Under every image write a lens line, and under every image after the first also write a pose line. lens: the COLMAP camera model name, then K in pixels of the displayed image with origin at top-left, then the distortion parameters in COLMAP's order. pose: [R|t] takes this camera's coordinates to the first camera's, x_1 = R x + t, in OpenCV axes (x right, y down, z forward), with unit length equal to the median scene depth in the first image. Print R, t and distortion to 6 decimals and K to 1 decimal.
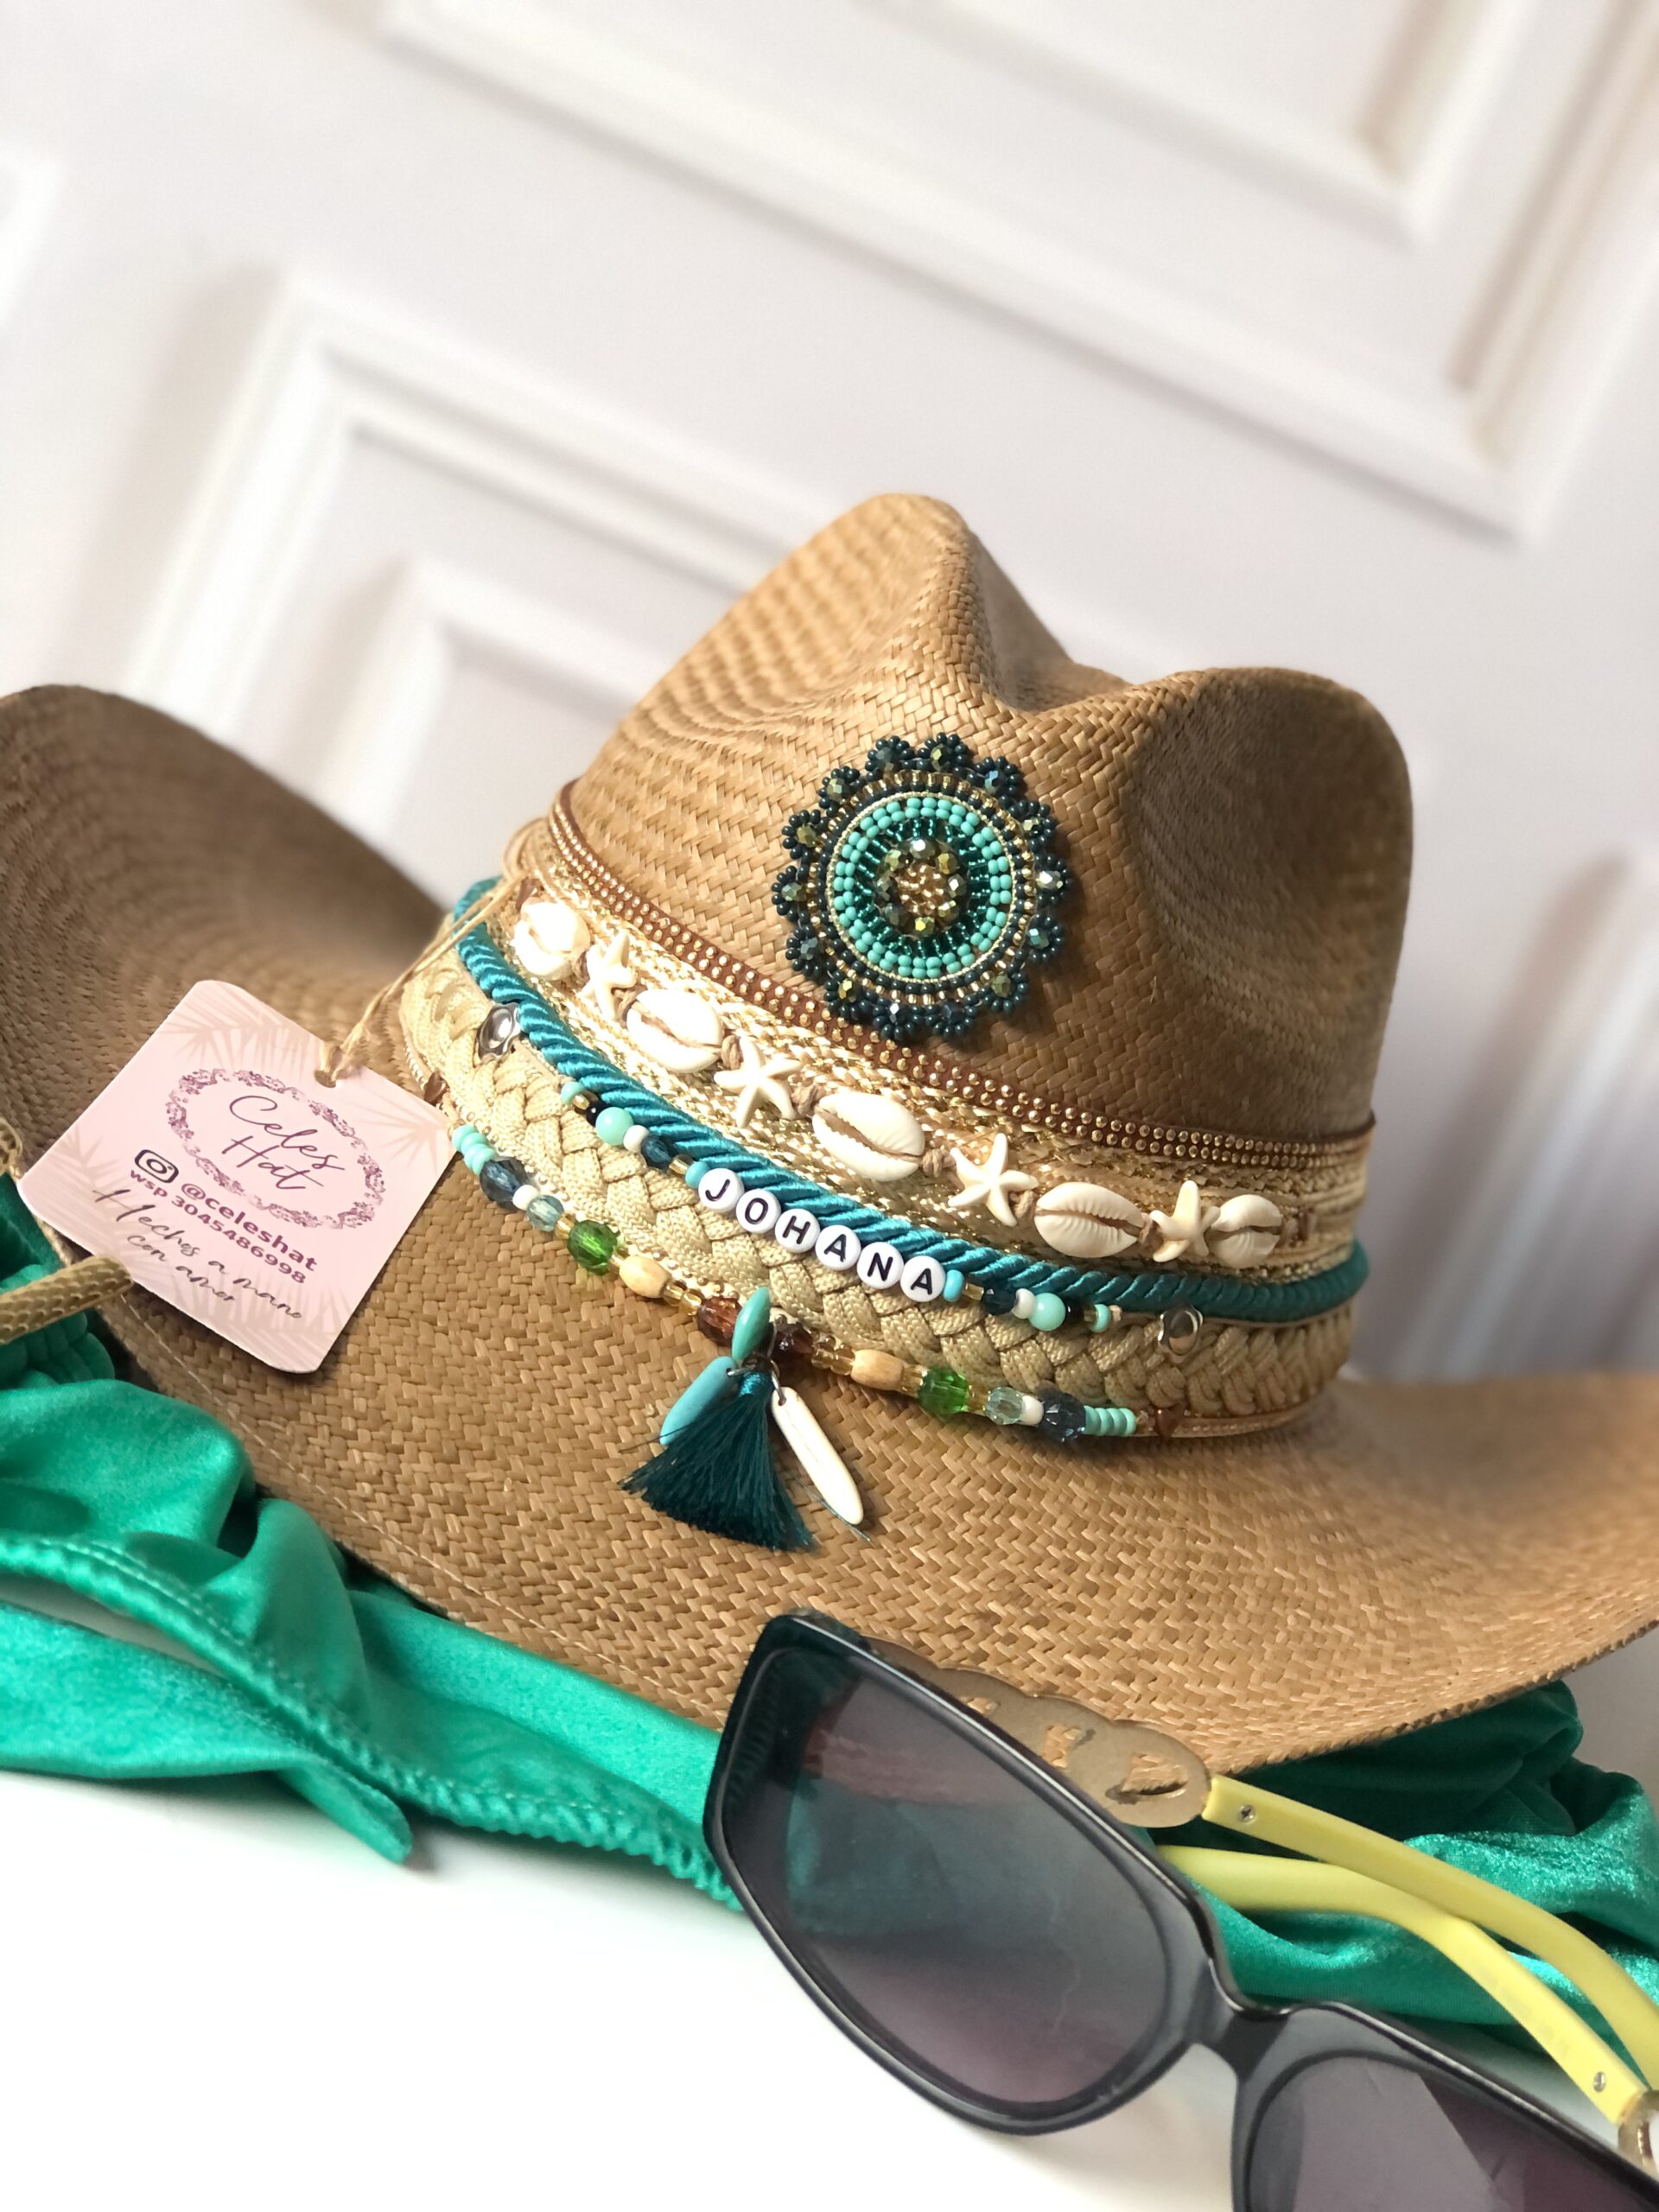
lens RADIAL K [[3690.9, 0, 829.5], [0, 3690.9, 1106.0], [0, 0, 1]] dist [-0.020346, 0.185174]
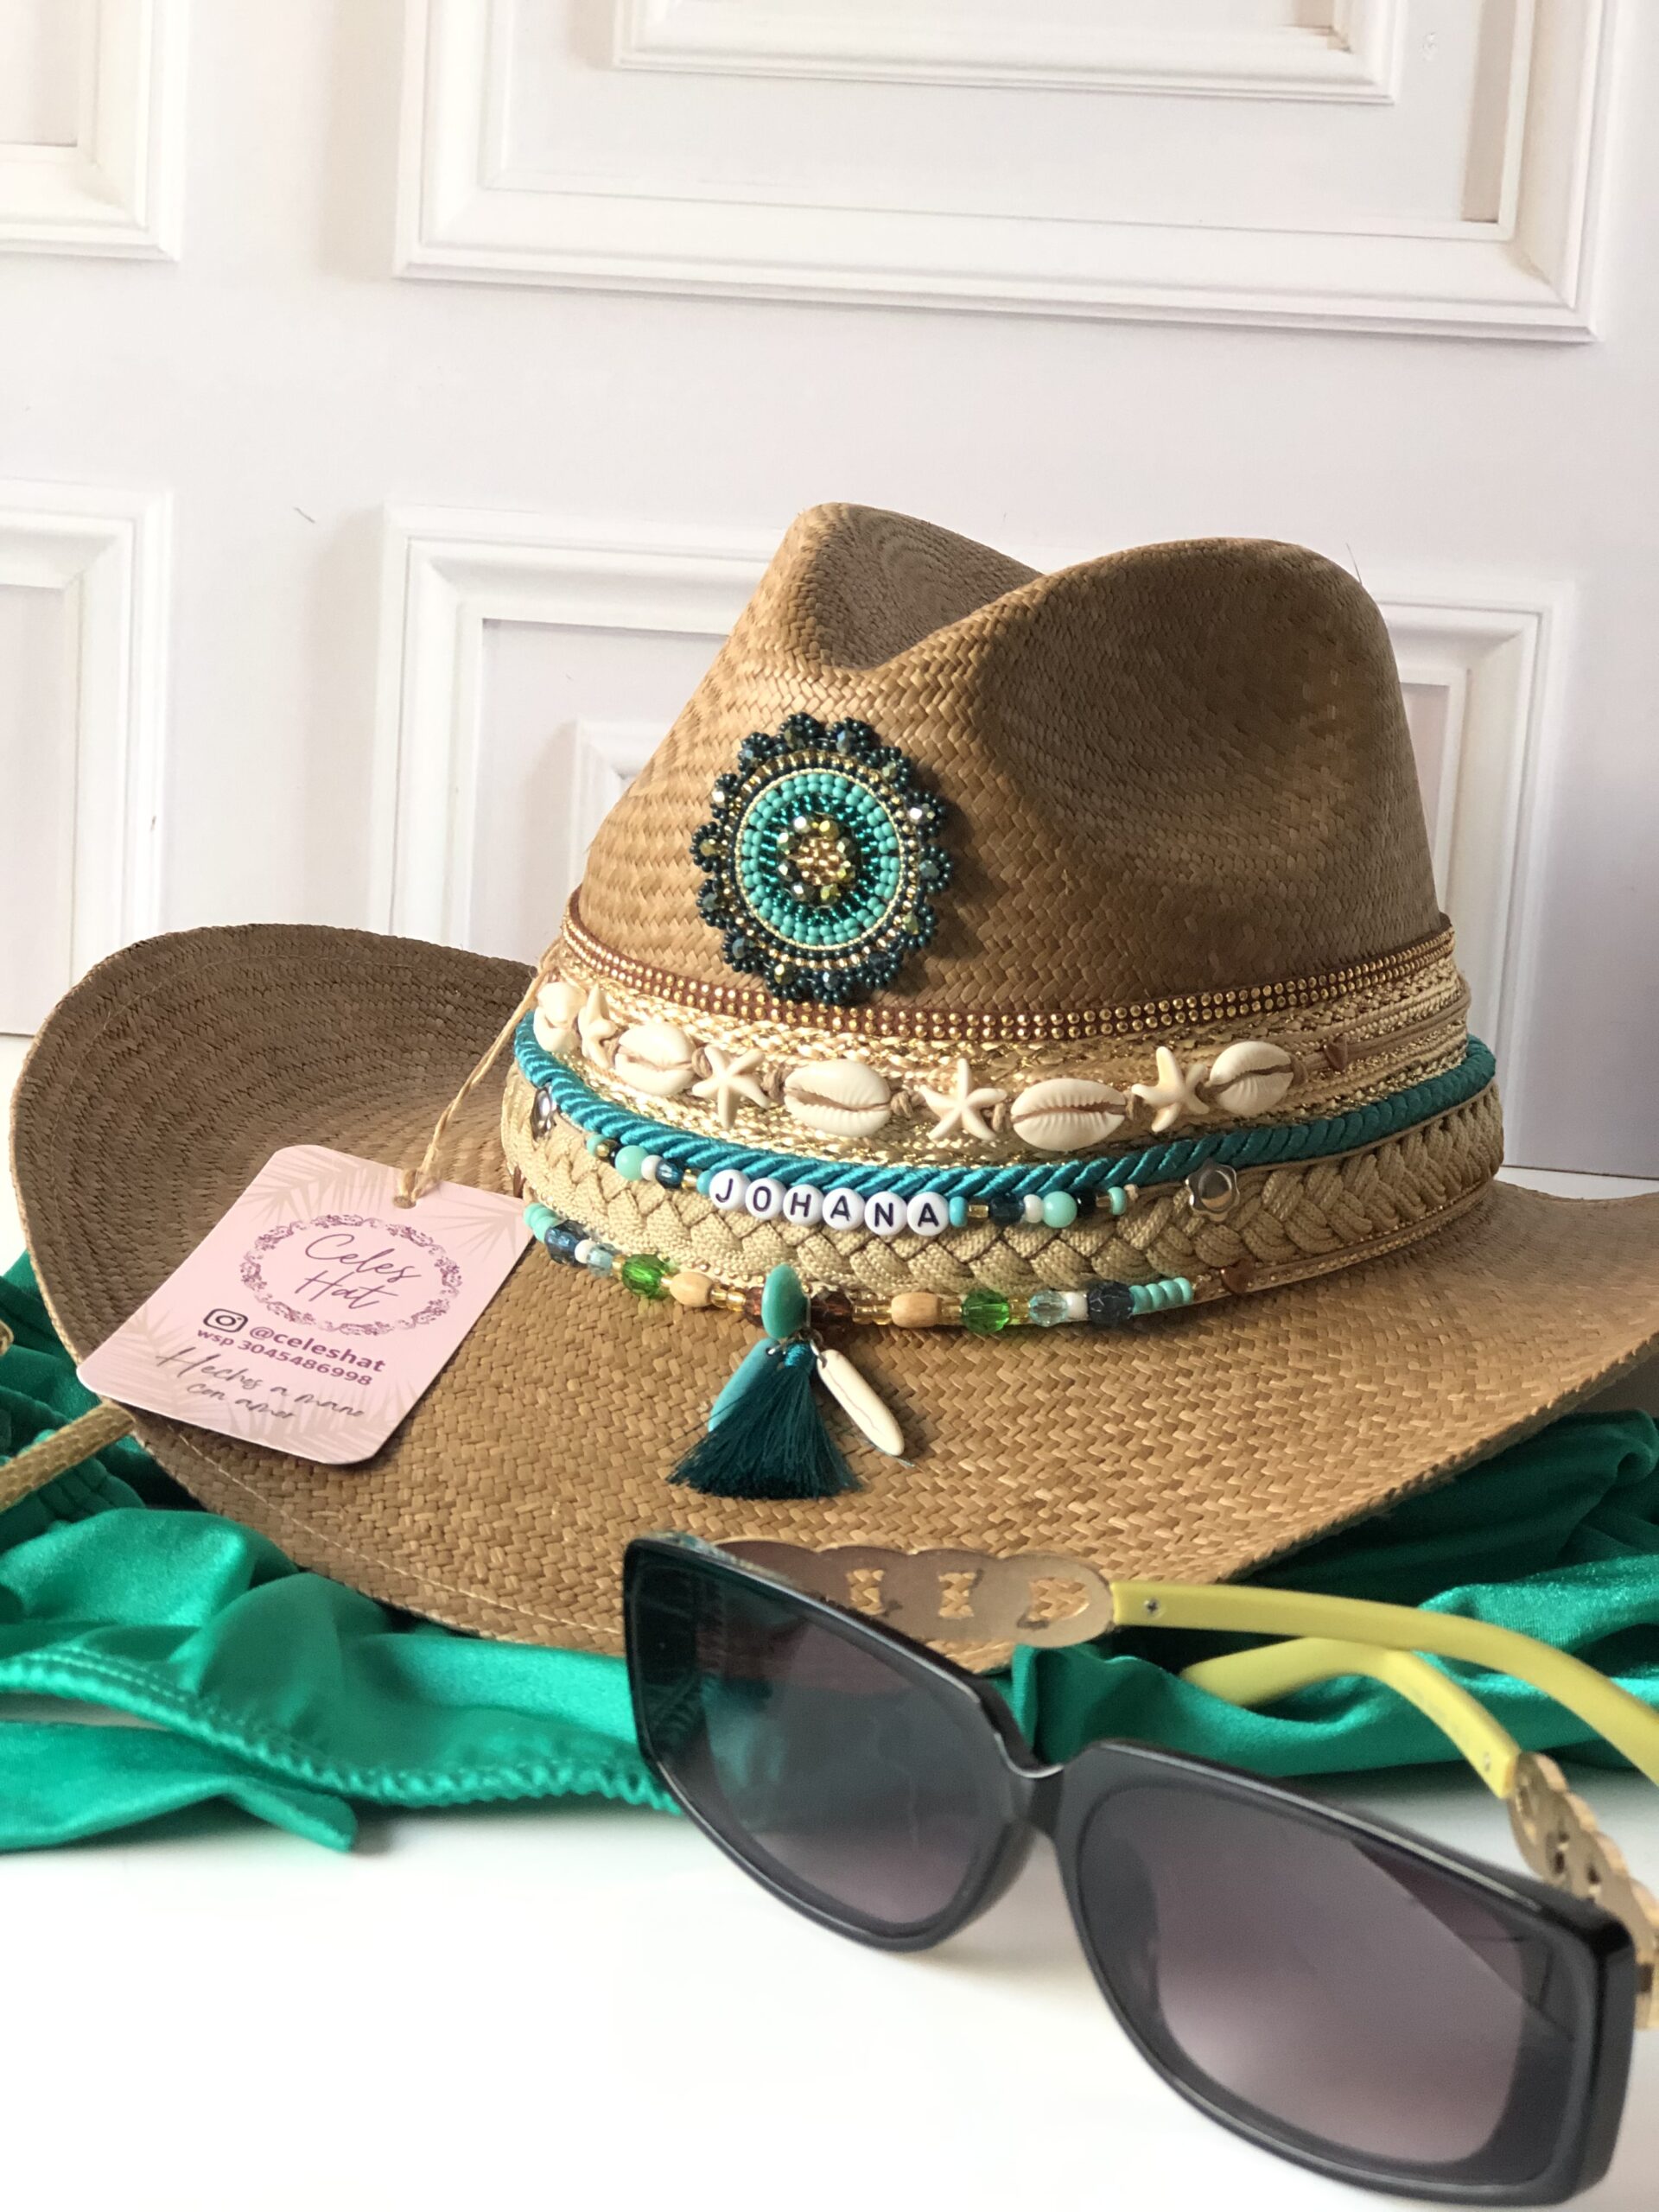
lens RADIAL K [[3725.8, 0, 824.6], [0, 3725.8, 1071.4], [0, 0, 1]] dist [-0.045050, 1.063750]
pose [[0.923491, -0.303802, -0.234241, 0.257568], [0.291736, 0.952677, -0.085423, 0.089912], [0.249108, 0.010550, 0.968418, -0.029626]]
